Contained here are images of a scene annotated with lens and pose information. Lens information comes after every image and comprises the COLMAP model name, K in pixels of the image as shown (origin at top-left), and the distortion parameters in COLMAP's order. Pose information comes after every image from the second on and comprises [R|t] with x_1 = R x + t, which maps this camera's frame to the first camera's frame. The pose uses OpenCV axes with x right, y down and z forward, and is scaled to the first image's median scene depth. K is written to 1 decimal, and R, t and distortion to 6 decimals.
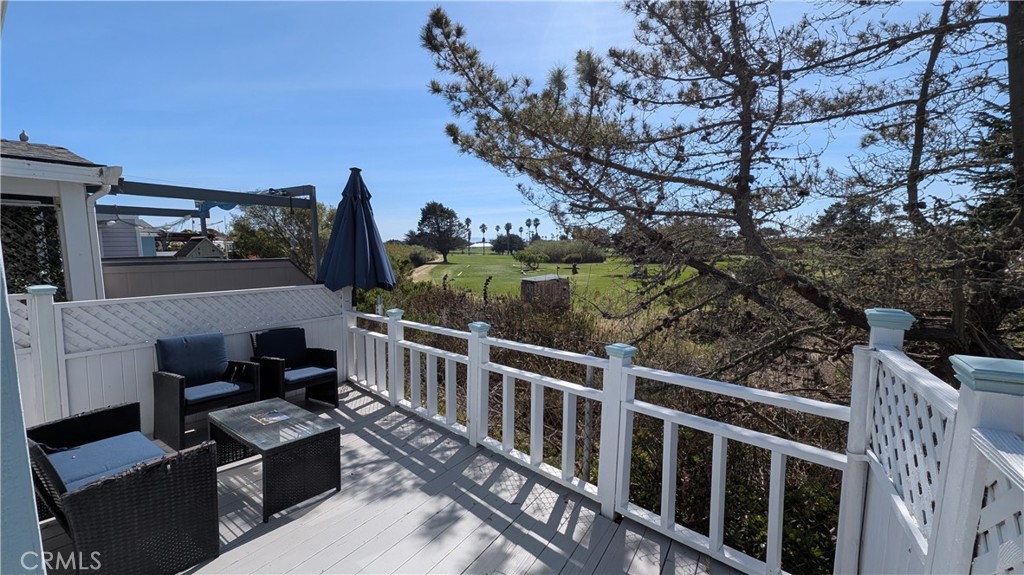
lens RADIAL K [[434.4, 0, 512.0], [0, 434.4, 287.5], [0, 0, 1]] dist [-0.000097, 0.000094]
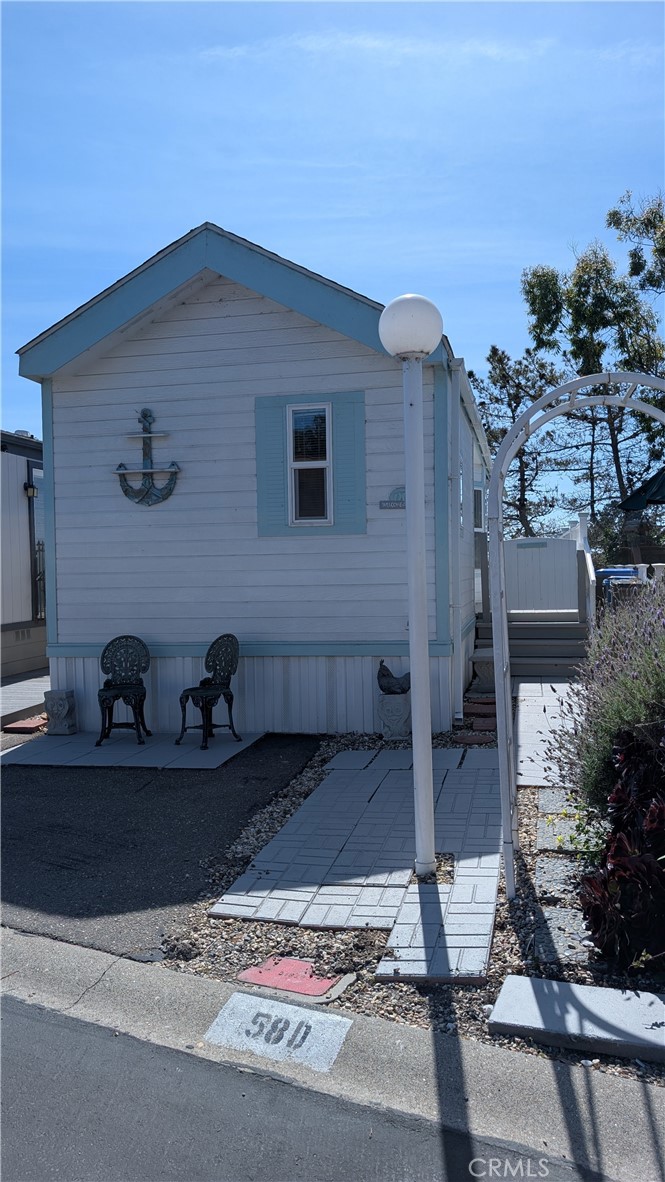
lens RADIAL K [[918.5, 0, 332.5], [0, 918.5, 591.0], [0, 0, 1]] dist [0.056649, -0.189211]
pose [[0.946710, -0.022201, 0.321321, -1.411592], [0.047201, 0.996414, -0.070224, 0.357218], [-0.318609, 0.081648, 0.944363, -2.275799]]
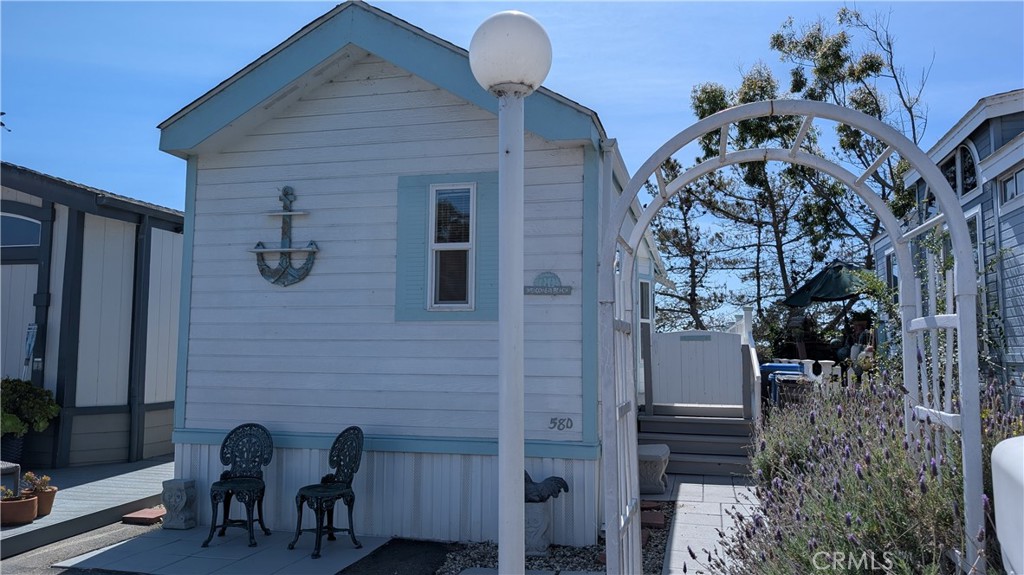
lens RADIAL K [[795.7, 0, 498.6], [0, 795.7, 285.4], [0, 0, 1]] dist [0.056649, -0.189211]
pose [[0.959072, 0.035671, 0.280906, -1.277949], [0.015582, 0.983882, -0.178141, 0.331796], [-0.282733, 0.175227, 0.943058, -2.091837]]
